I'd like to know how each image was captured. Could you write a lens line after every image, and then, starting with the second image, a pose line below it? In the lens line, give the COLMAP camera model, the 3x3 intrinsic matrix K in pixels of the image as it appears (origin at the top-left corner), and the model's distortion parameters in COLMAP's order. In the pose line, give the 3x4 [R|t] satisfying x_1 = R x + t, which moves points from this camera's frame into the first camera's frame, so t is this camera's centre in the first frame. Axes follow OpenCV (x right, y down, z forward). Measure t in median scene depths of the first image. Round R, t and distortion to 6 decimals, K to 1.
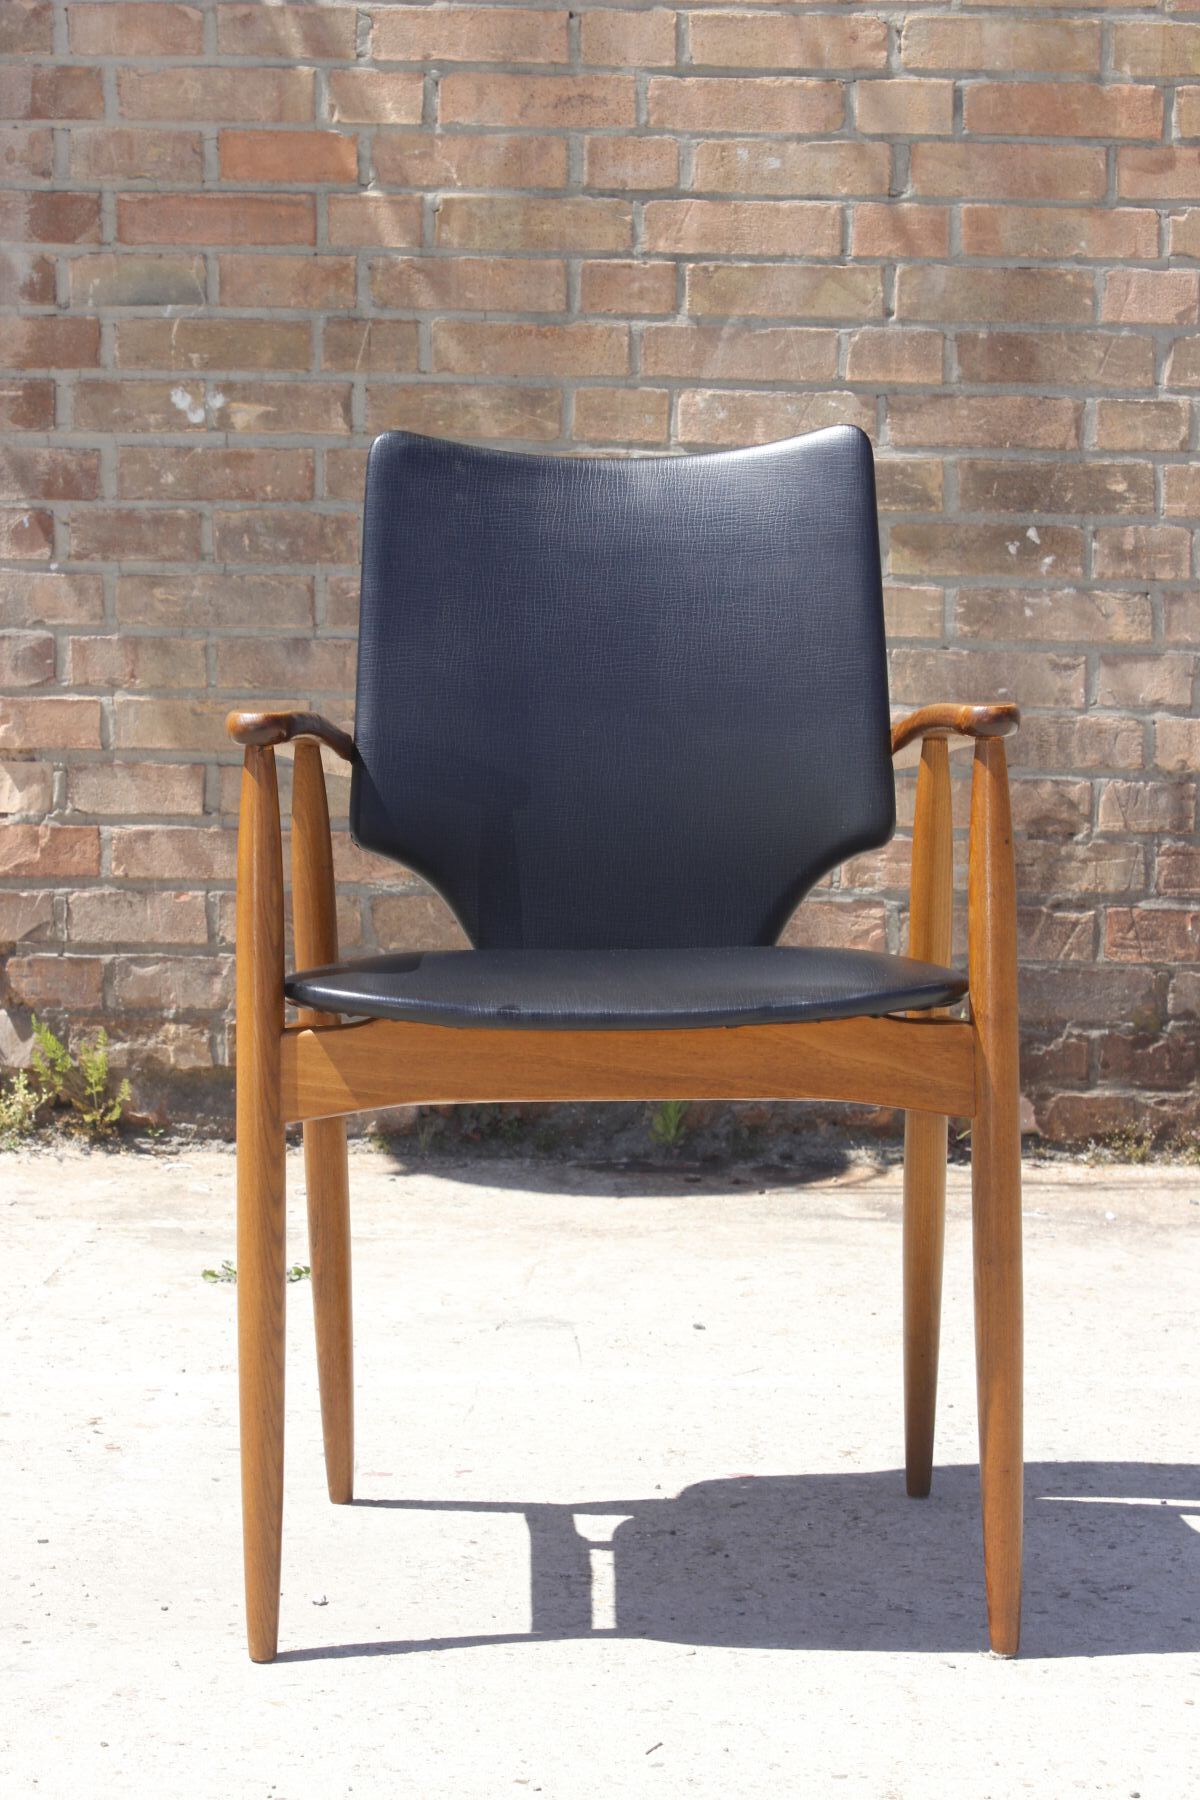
lens RADIAL K [[4364.4, 0, 600.0], [0, 4364.4, 900.0], [0, 0, 1]] dist [0.096508, -0.031886]
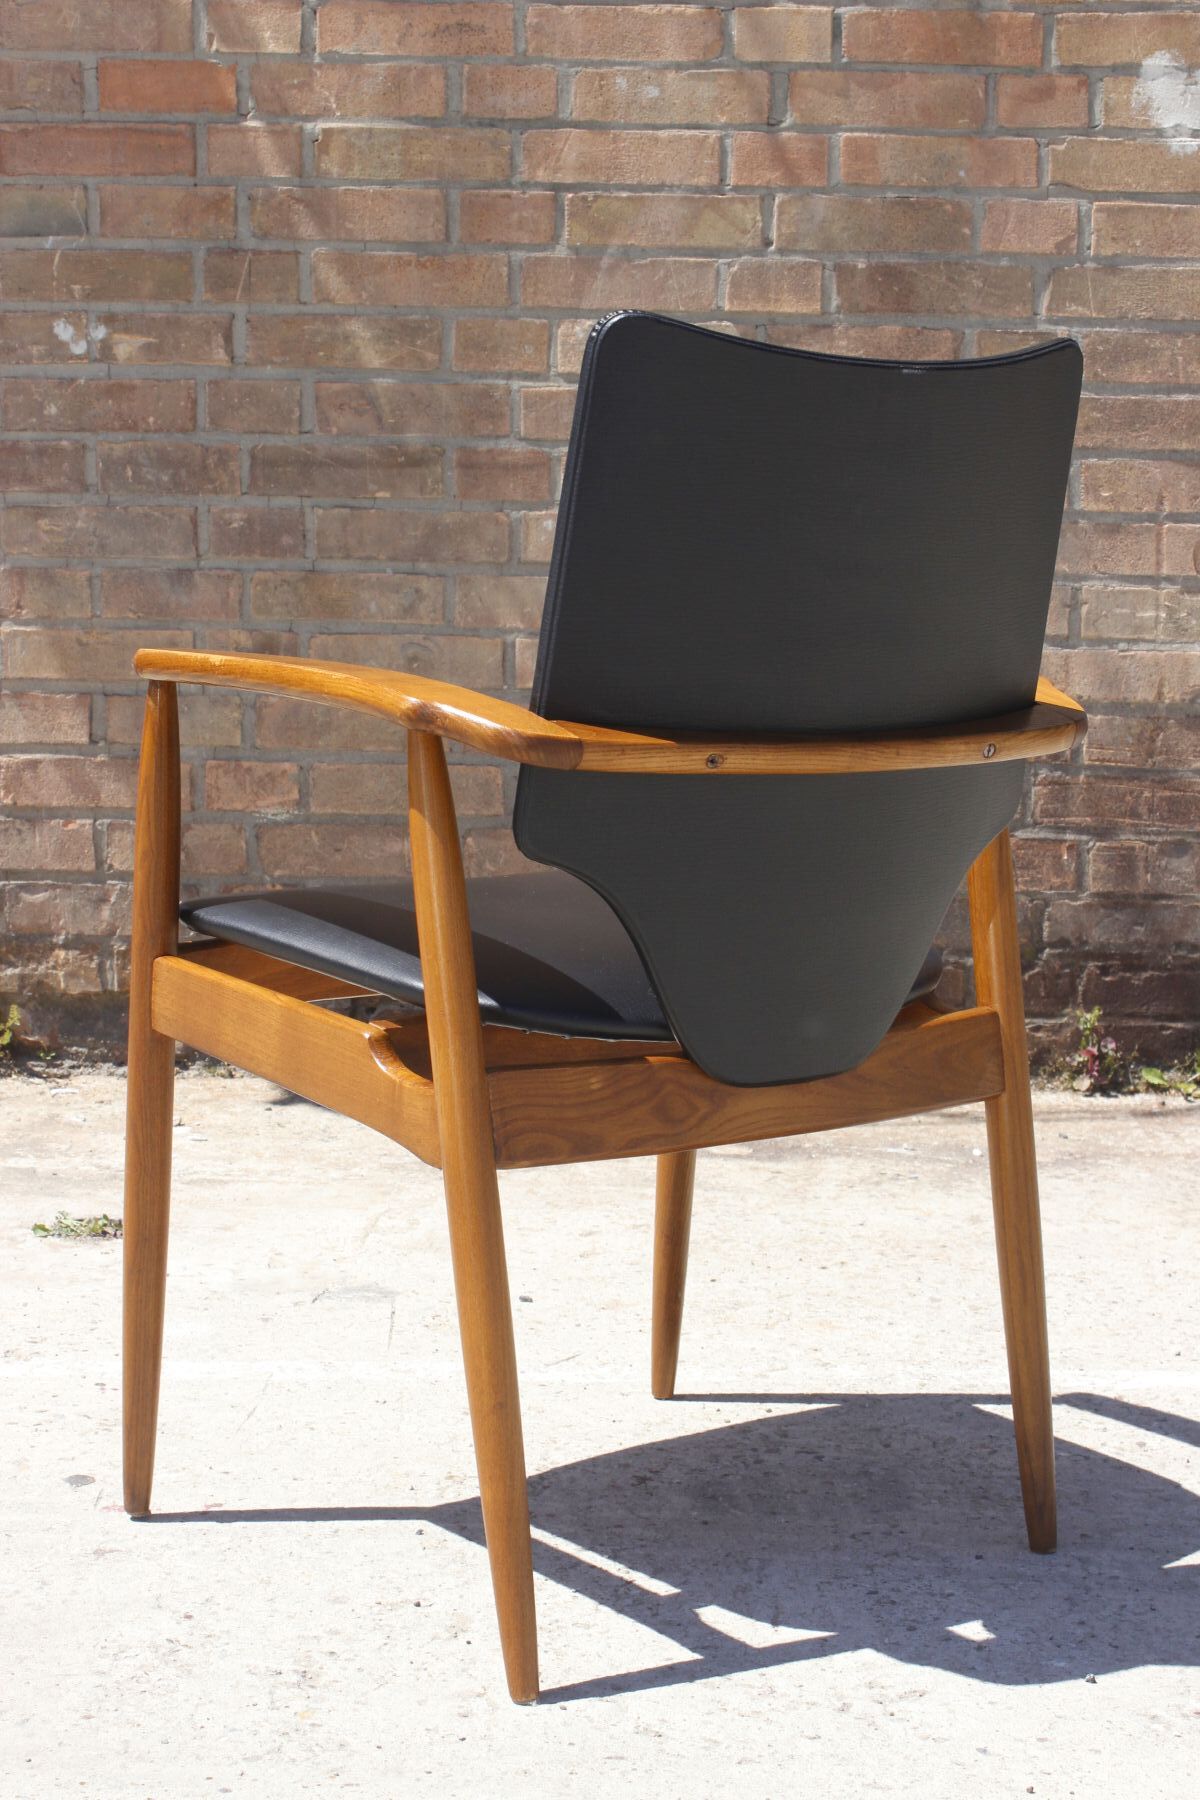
lens RADIAL K [[3297.7, 0, 641.1], [0, 3297.7, 918.8], [0, 0, 1]] dist [-0.023559, 0.297693]
pose [[0.999829, 0.001952, -0.018398, 0.051185], [-0.000961, 0.998555, 0.053726, -0.020294], [0.018476, -0.053699, 0.998386, 0.238321]]
